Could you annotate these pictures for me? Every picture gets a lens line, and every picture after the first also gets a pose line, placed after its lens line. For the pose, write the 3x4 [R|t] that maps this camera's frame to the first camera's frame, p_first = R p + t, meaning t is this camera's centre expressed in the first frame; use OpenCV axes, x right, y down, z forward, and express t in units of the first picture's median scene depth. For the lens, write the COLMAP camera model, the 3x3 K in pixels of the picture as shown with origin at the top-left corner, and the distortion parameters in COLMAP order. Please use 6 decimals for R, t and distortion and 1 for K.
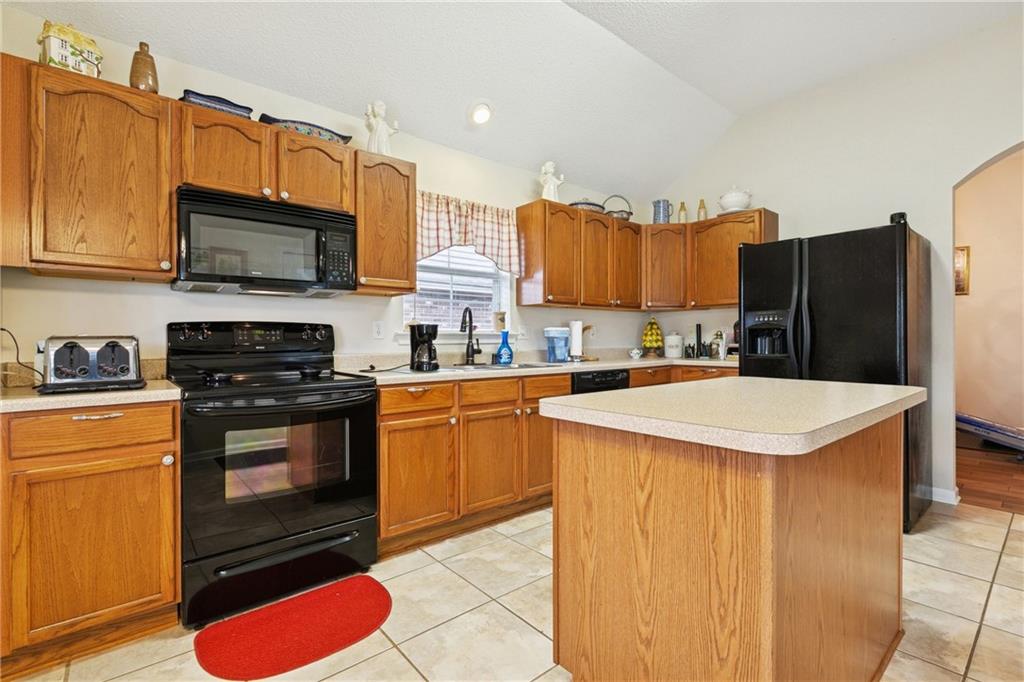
lens RADIAL K [[456.8, 0, 517.1], [0, 456.8, 340.9], [0, 0, 1]] dist [0.000346, 0.000248]
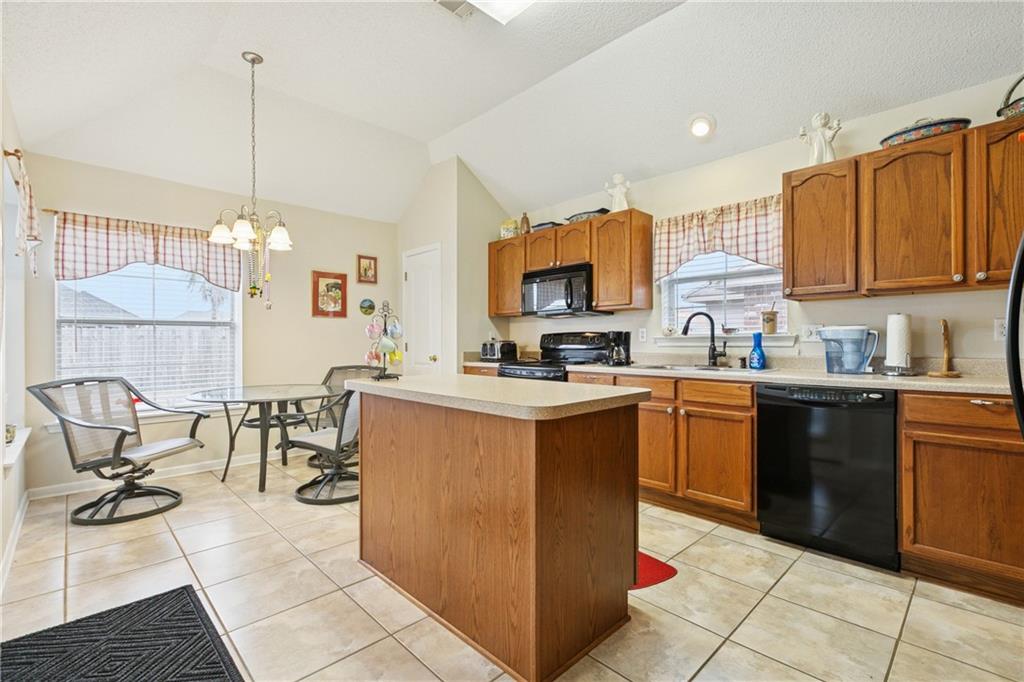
lens RADIAL K [[456.8, 0, 512.4], [0, 456.8, 339.6], [0, 0, 1]] dist [0.000346, 0.000248]
pose [[0.073068, 0.000773, -0.997327, 0.938684], [0.003572, 0.999993, 0.001037, -0.012295], [0.997321, -0.003639, 0.073065, 0.493525]]
